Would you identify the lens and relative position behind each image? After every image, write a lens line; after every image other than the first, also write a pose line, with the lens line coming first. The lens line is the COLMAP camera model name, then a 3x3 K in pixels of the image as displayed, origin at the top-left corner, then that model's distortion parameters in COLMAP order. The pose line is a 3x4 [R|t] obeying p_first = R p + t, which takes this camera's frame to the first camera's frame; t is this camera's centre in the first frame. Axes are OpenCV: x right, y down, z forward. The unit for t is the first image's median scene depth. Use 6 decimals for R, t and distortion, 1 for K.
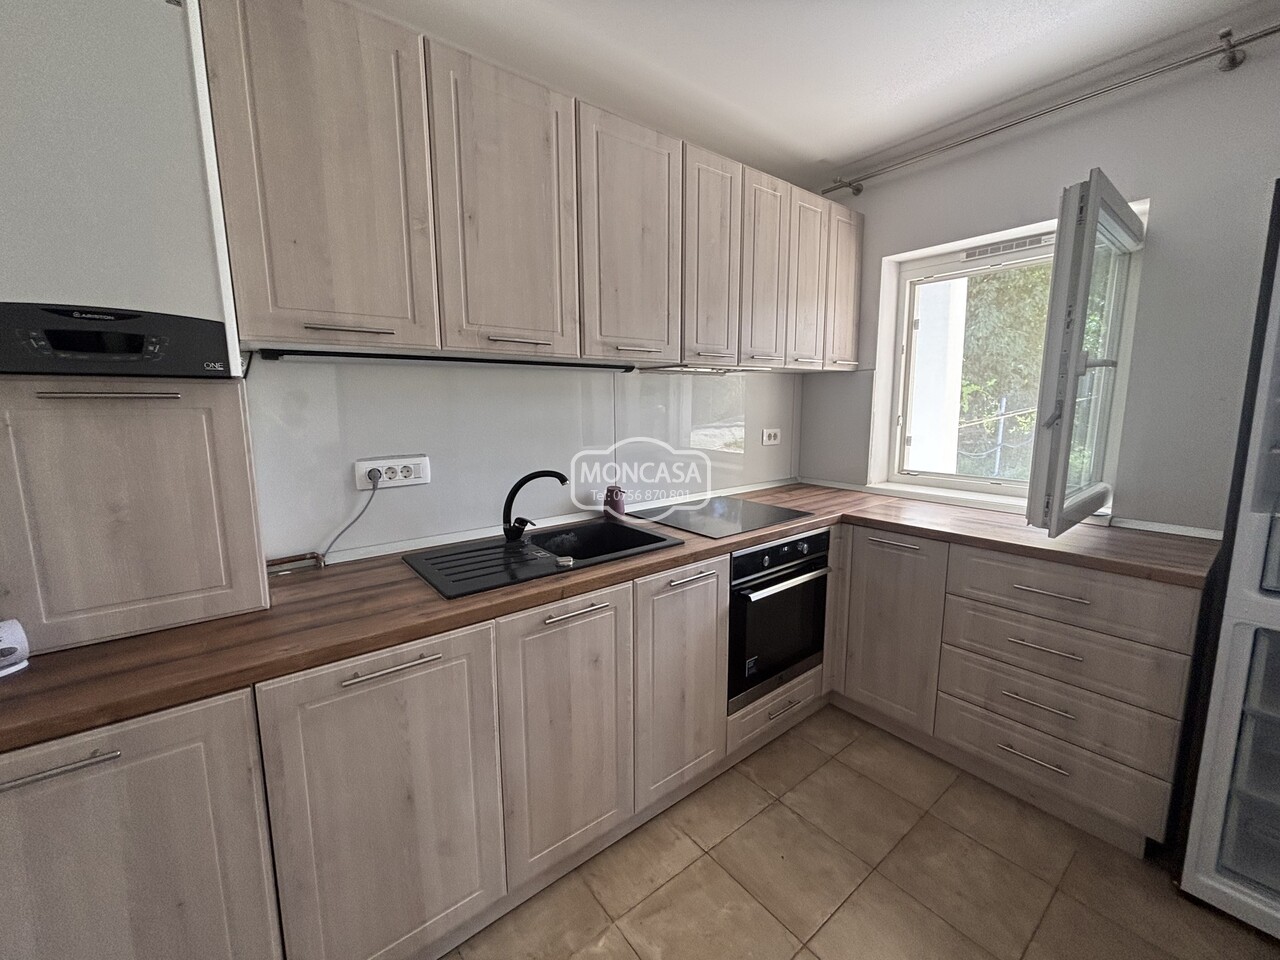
lens RADIAL K [[517.3, 0, 640.0], [0, 517.3, 480.0], [0, 0, 1]] dist [-0.002755, 0.000701]
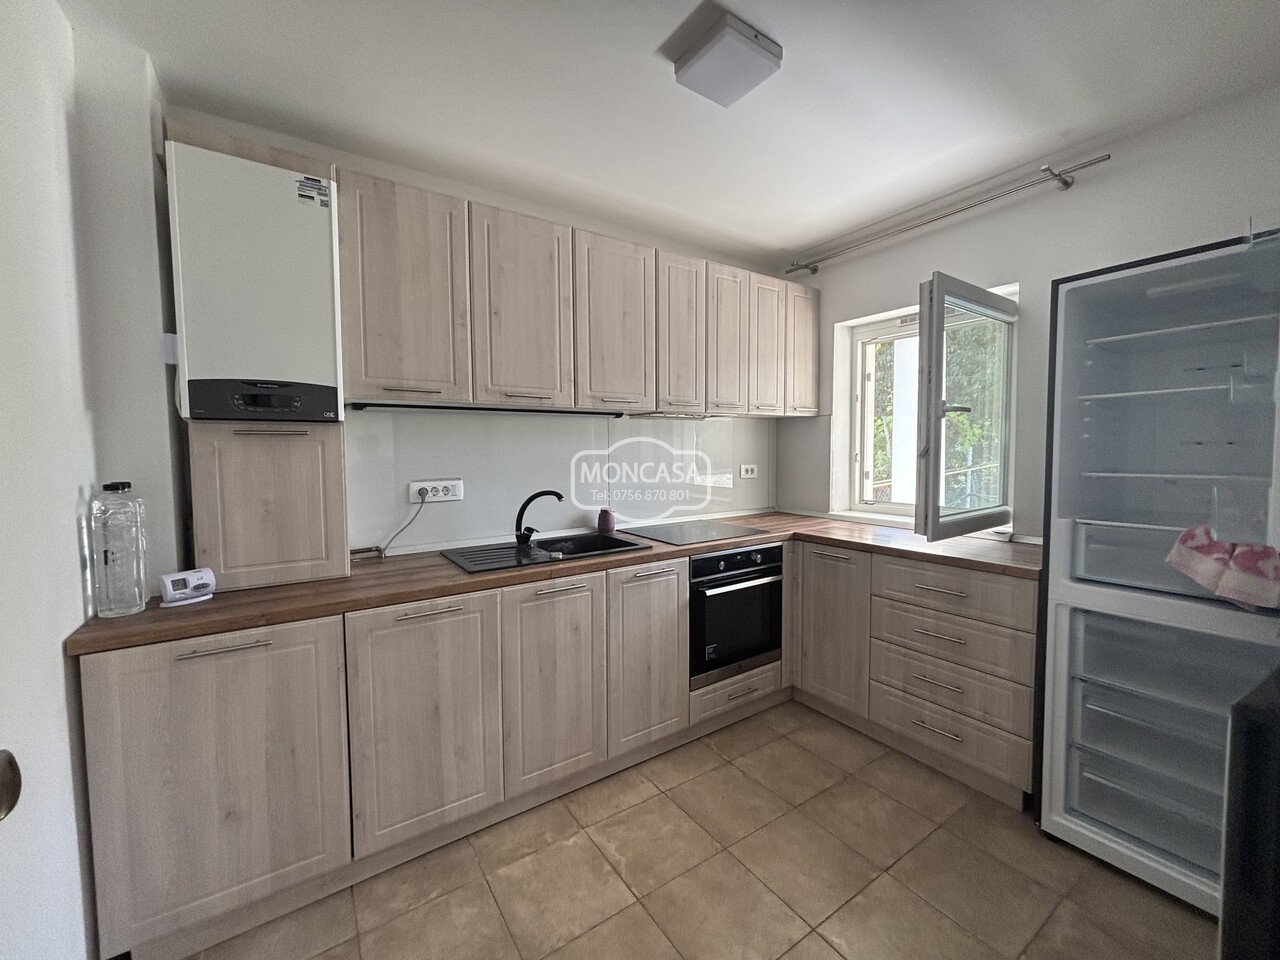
lens RADIAL K [[518.1, 0, 640.0], [0, 518.1, 480.0], [0, 0, 1]] dist [0.000076, -0.000351]
pose [[0.997398, 0.003836, -0.071996, 0.158505], [-0.010151, 0.996108, -0.087554, 0.072000], [0.071380, 0.088057, 0.993555, -0.325836]]
